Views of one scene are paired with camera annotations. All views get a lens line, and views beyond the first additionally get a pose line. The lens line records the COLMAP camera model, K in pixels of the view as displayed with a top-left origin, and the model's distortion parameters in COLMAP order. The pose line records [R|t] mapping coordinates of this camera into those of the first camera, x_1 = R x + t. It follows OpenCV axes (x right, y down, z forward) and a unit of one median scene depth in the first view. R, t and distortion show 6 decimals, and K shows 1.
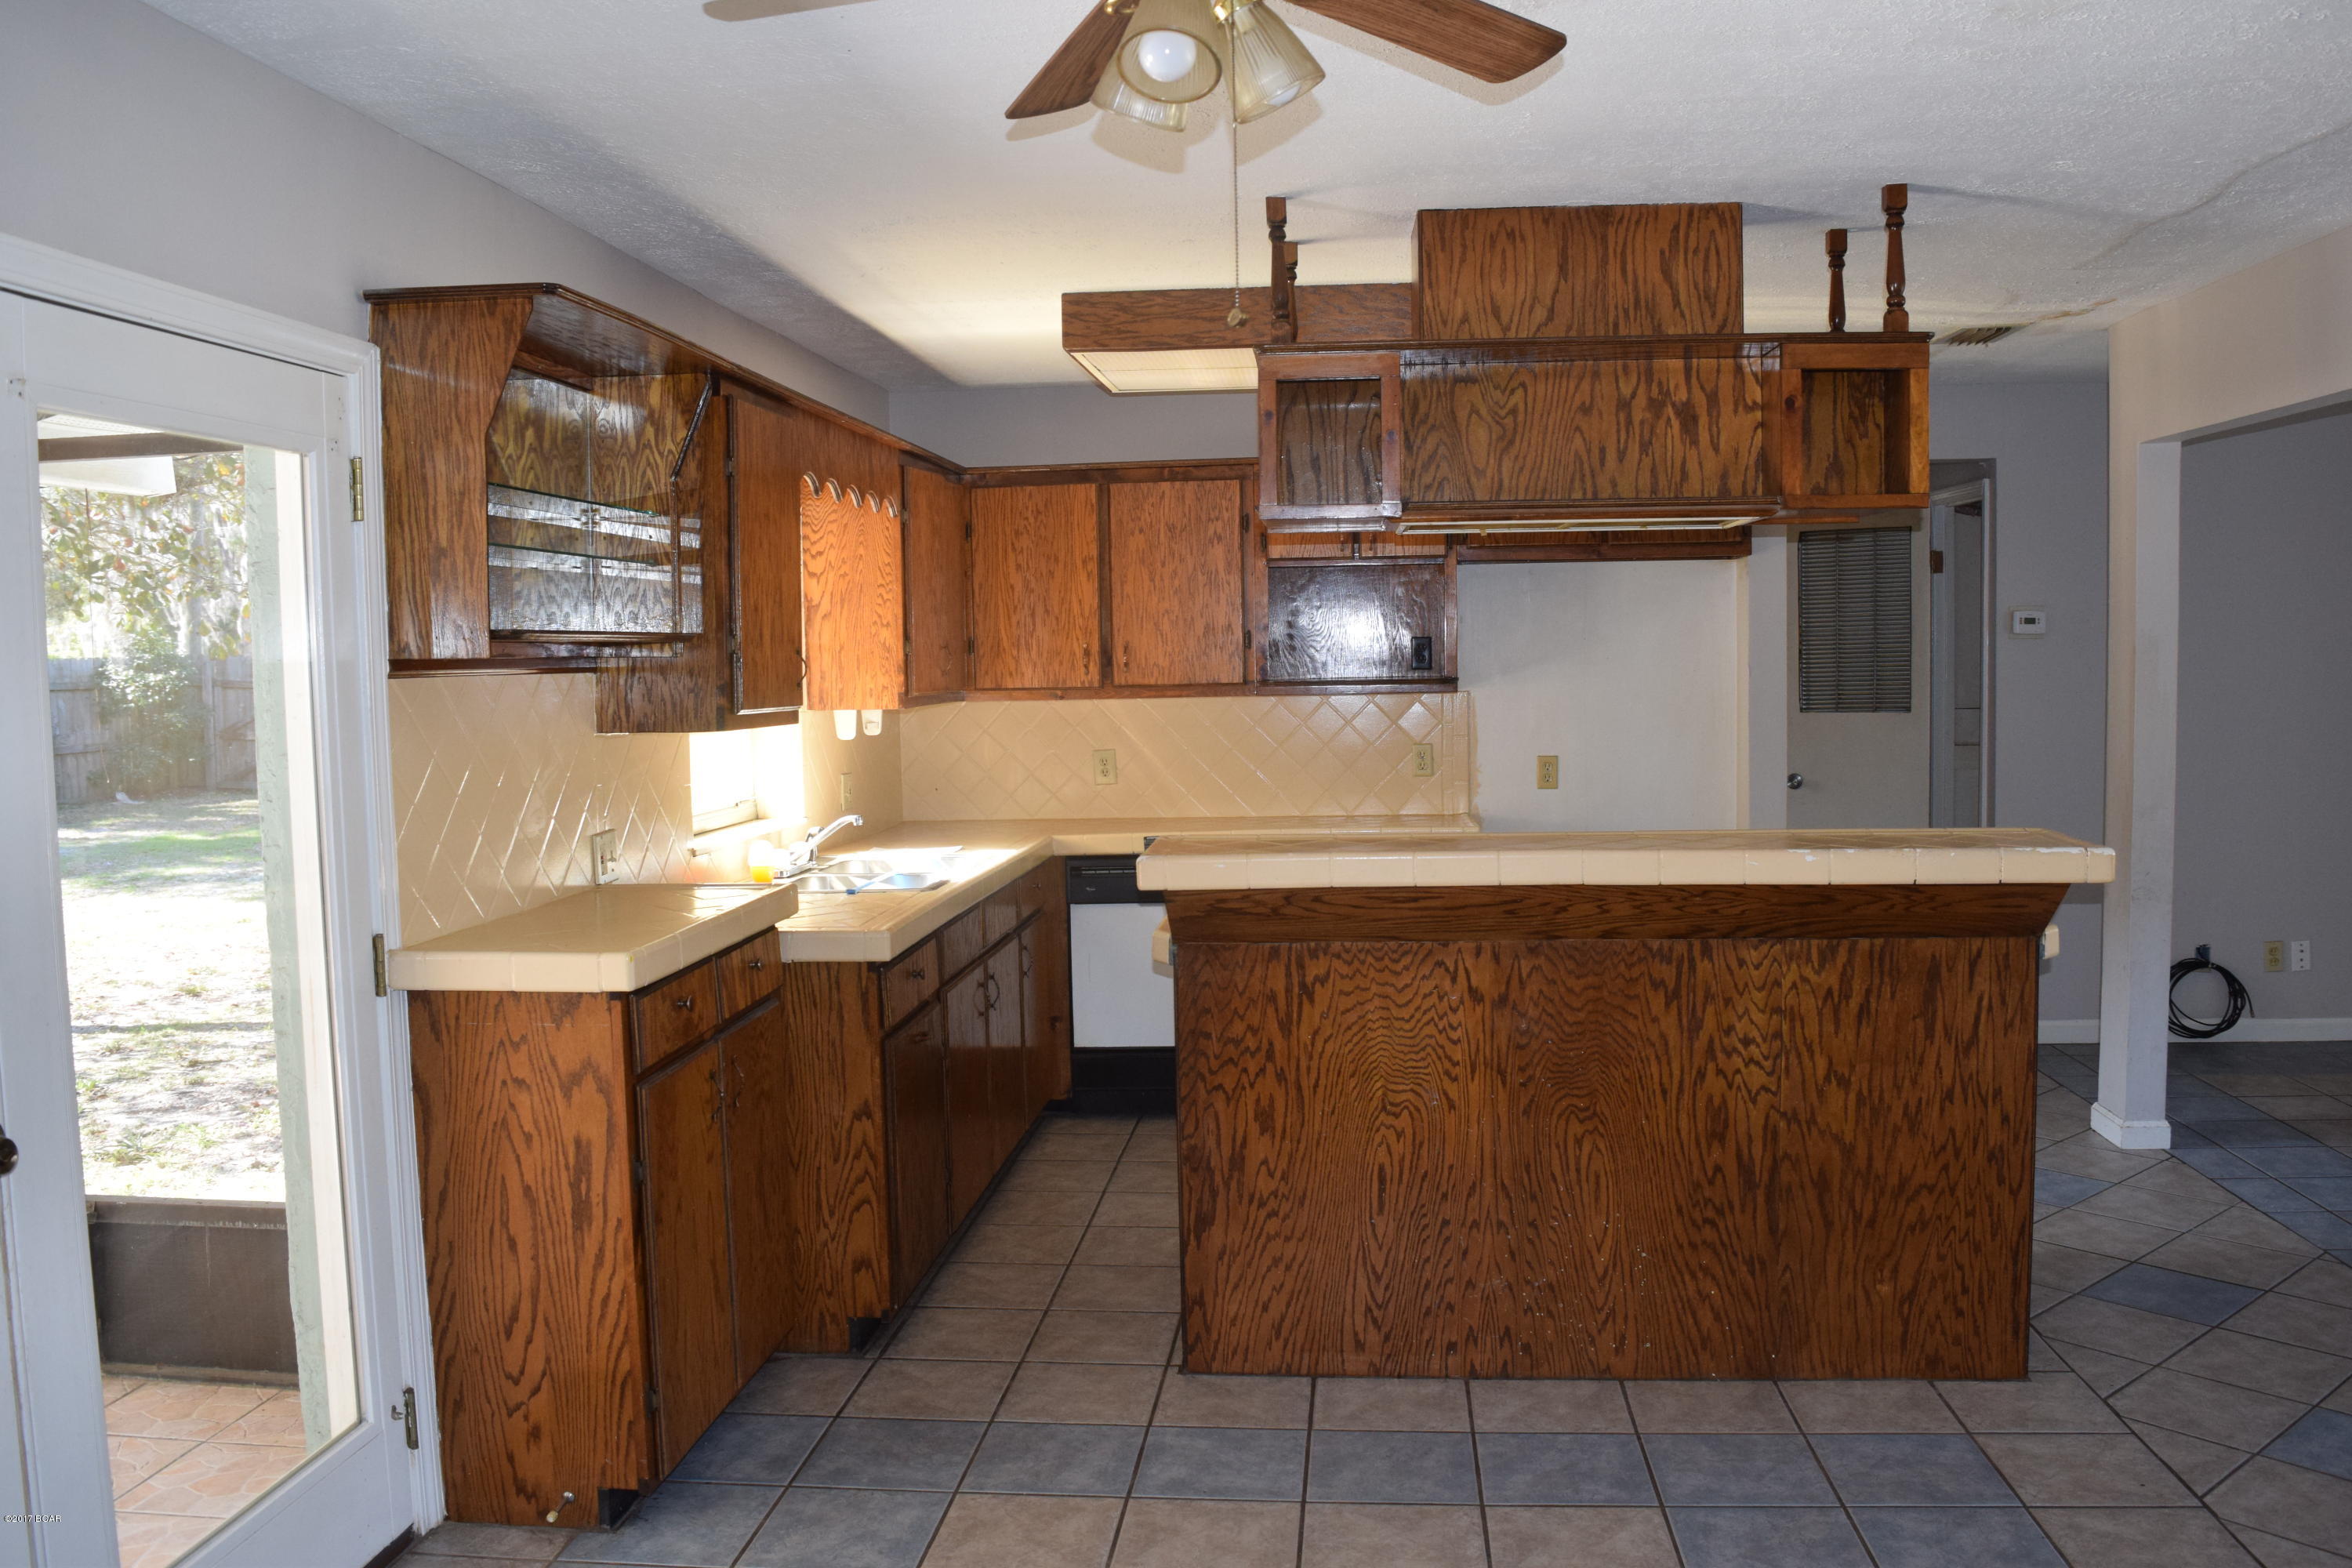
lens RADIAL K [[1851.2, 0, 1186.3], [0, 1851.2, 780.5], [0, 0, 1]] dist [-0.095662, 0.020944]
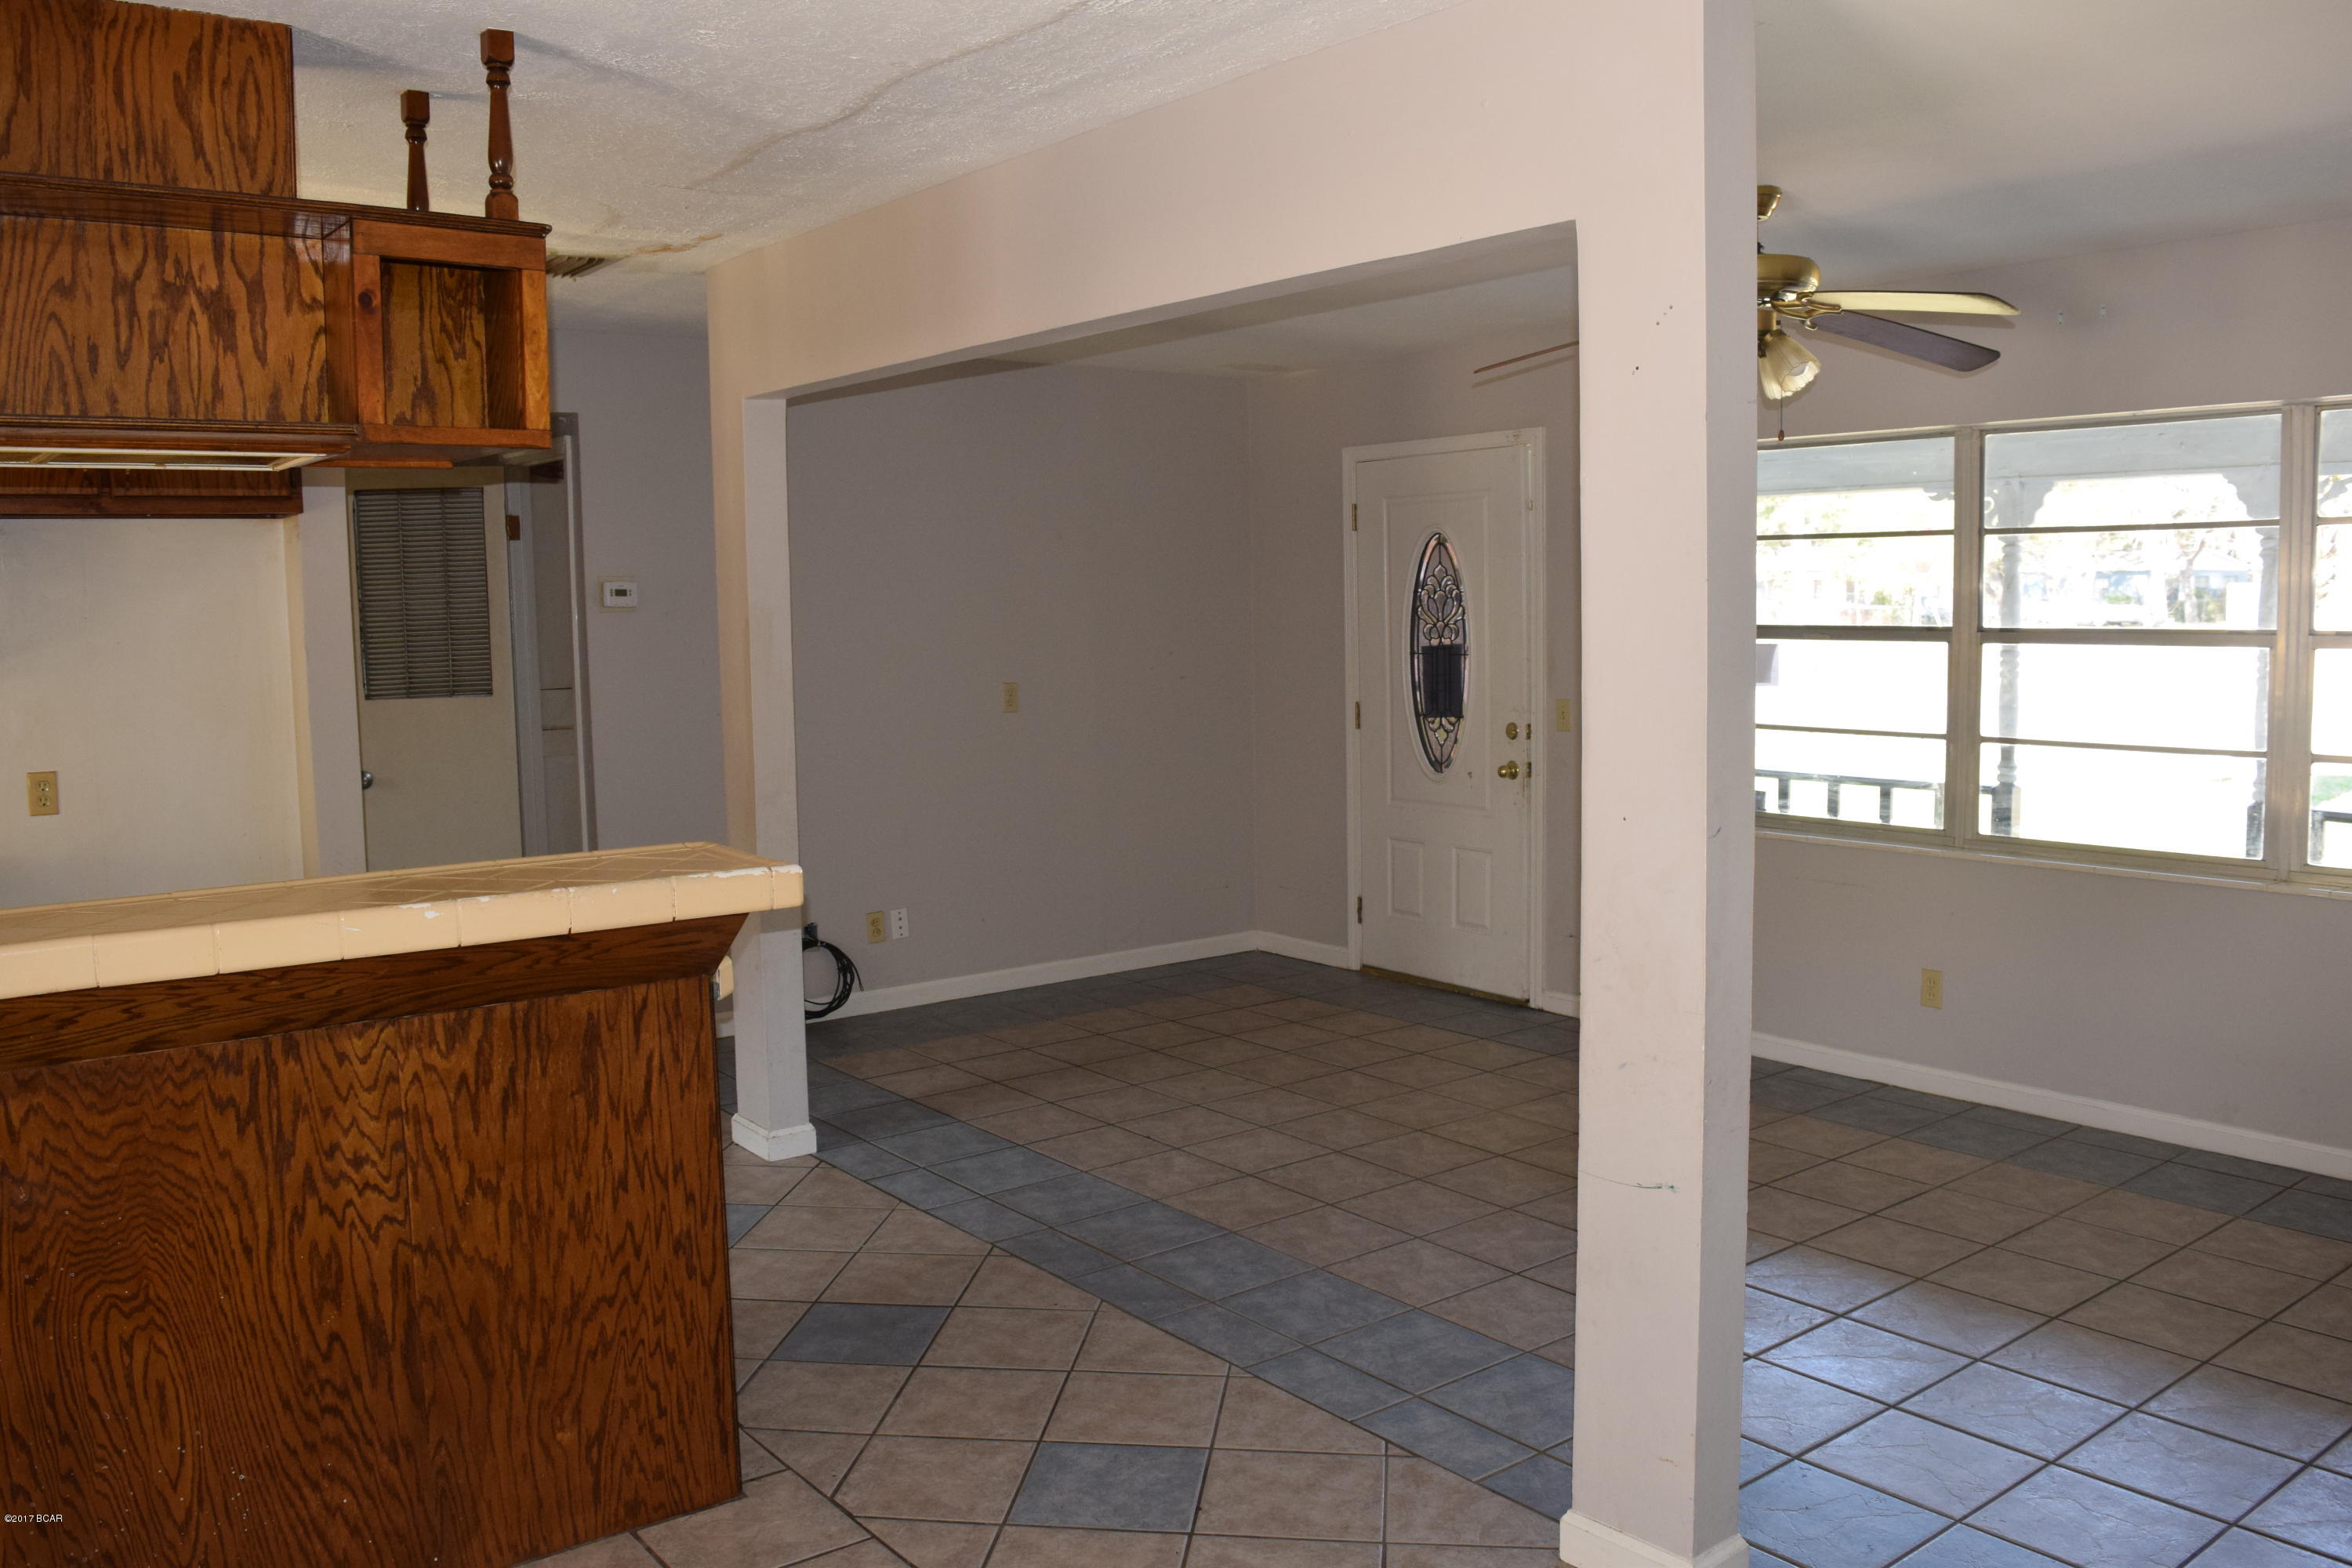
lens RADIAL K [[1851.2, 0, 1186.3], [0, 1851.2, 780.5], [0, 0, 1]] dist [-0.095662, 0.020944]
pose [[0.725893, -0.060997, 0.685097, 0.056488], [0.051065, 0.998090, 0.034759, -0.019429], [-0.685909, 0.009754, 0.727622, 0.232719]]
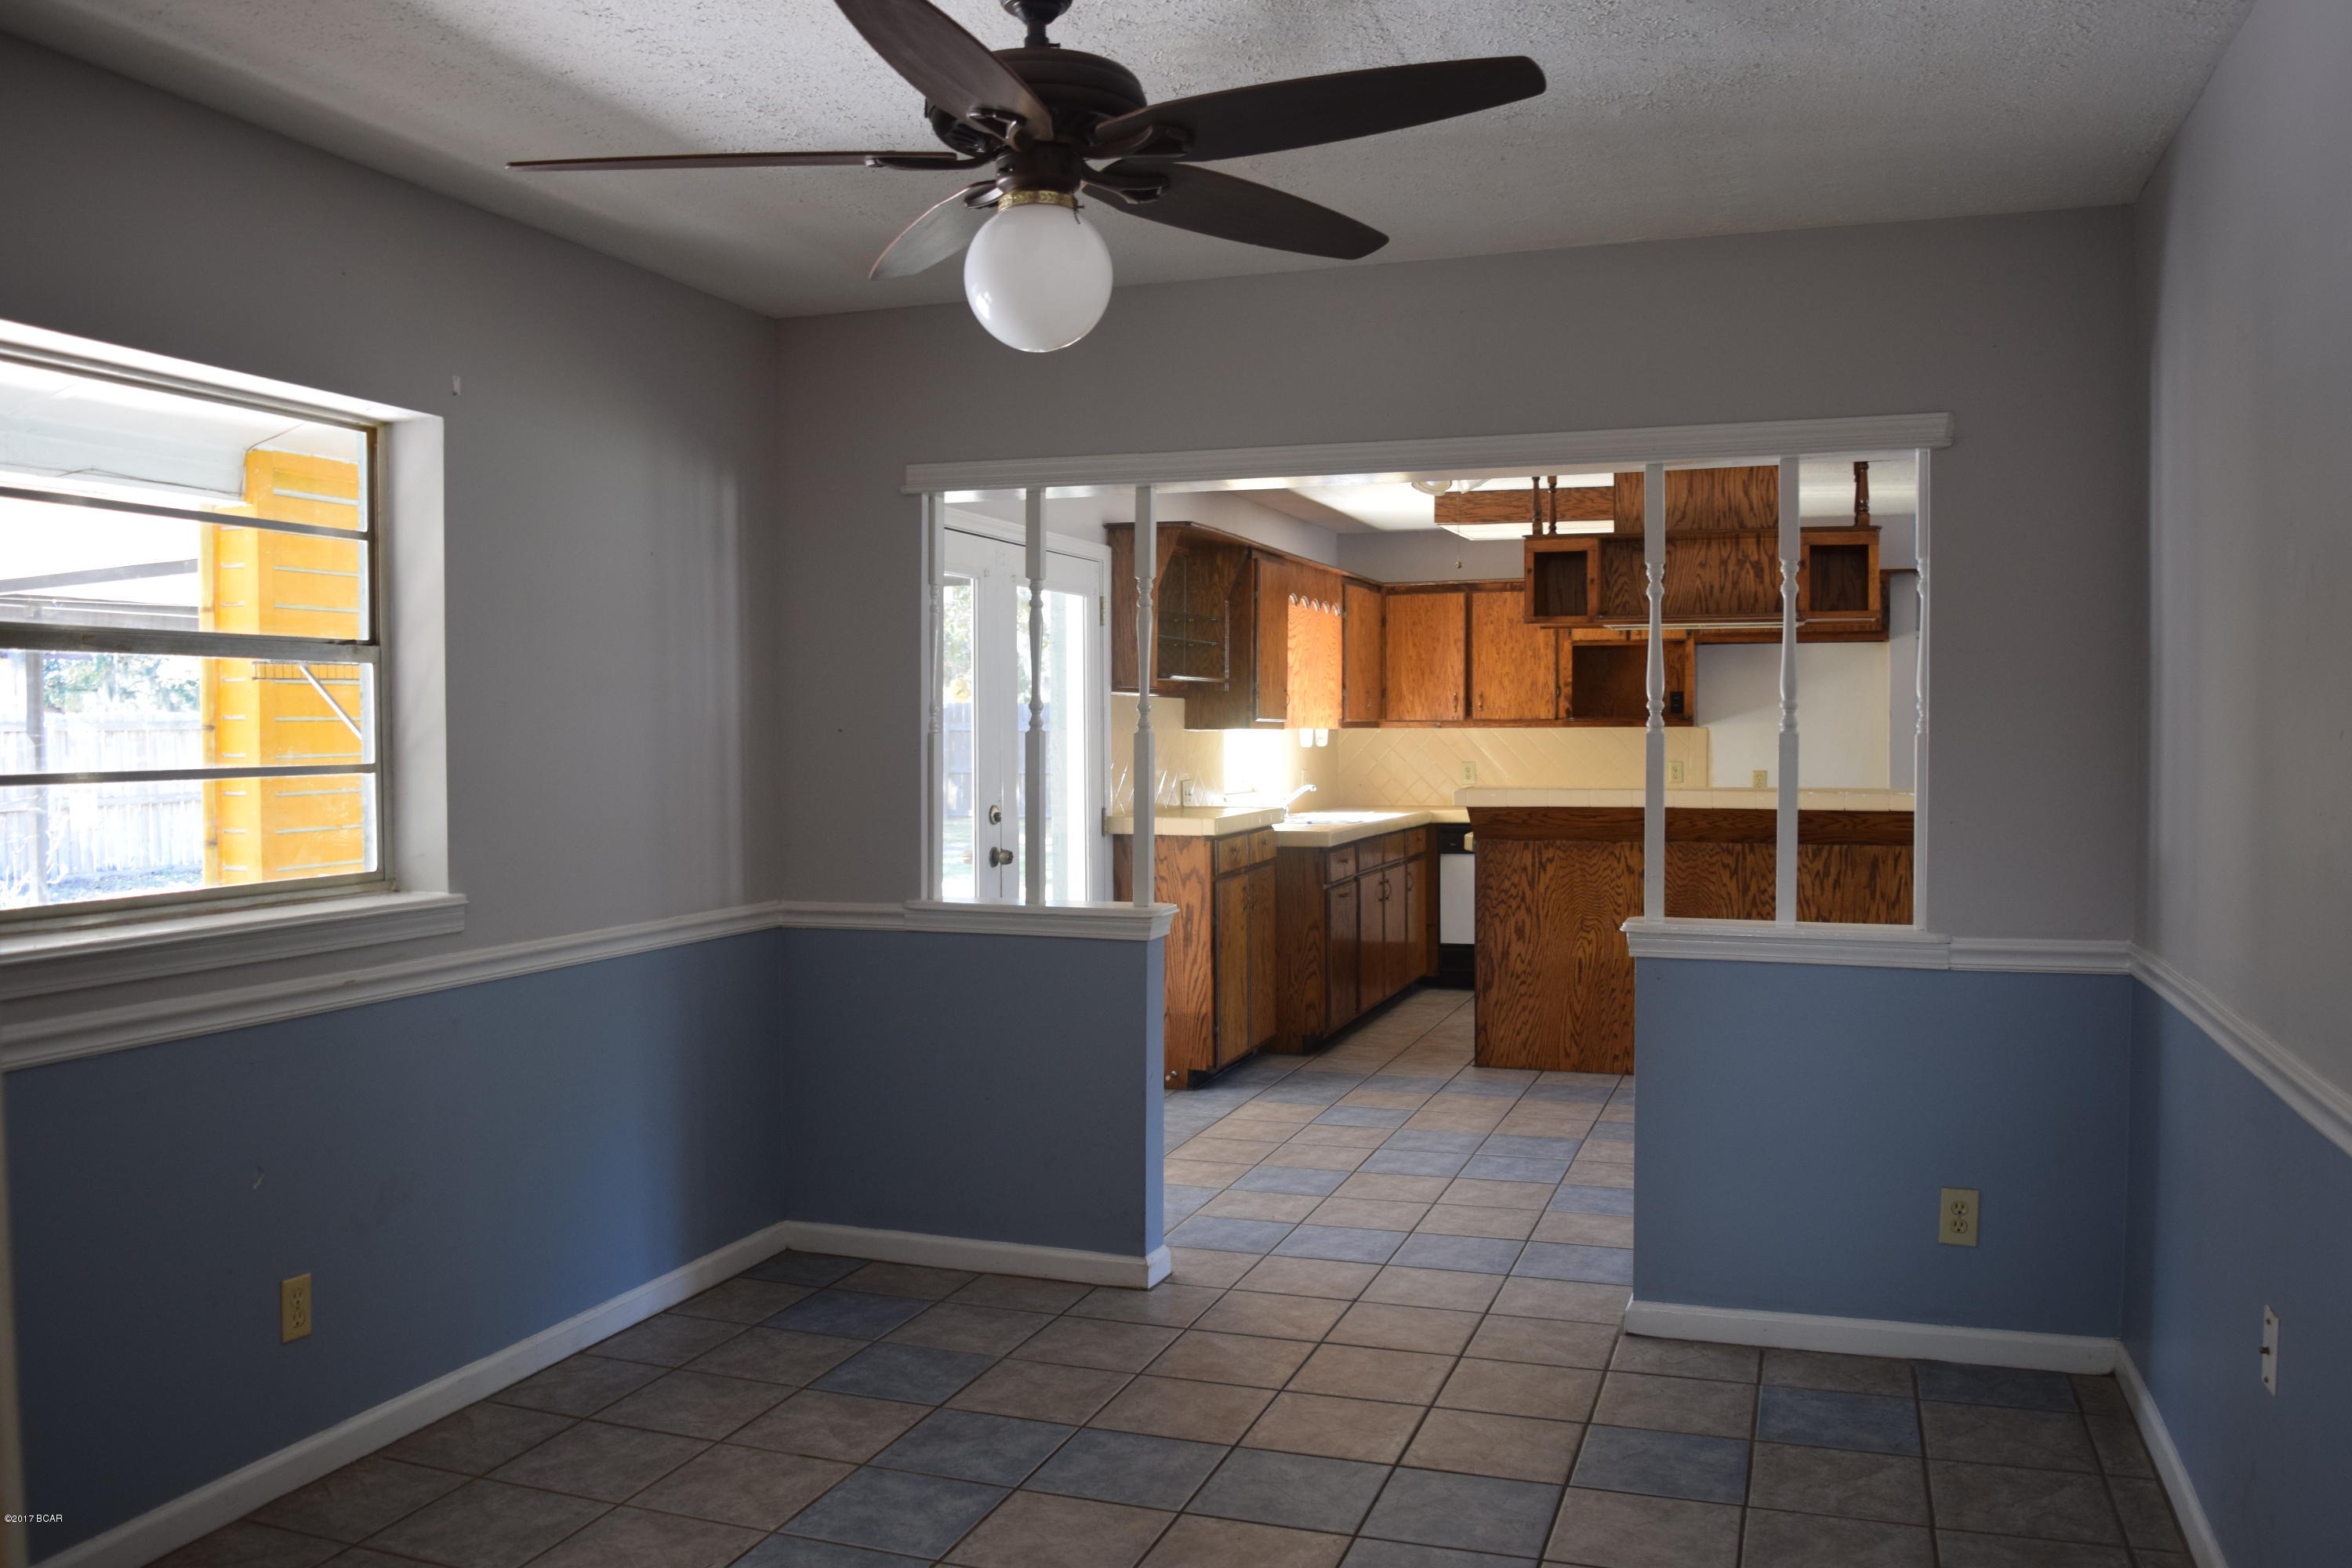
lens RADIAL K [[1851.2, 0, 1186.3], [0, 1851.2, 780.5], [0, 0, 1]] dist [-0.095662, 0.020944]
pose [[0.972258, 0.021481, -0.232924, 0.151816], [-0.030148, 0.998977, -0.033711, 0.101922], [0.231961, 0.039798, 0.971911, -0.981437]]
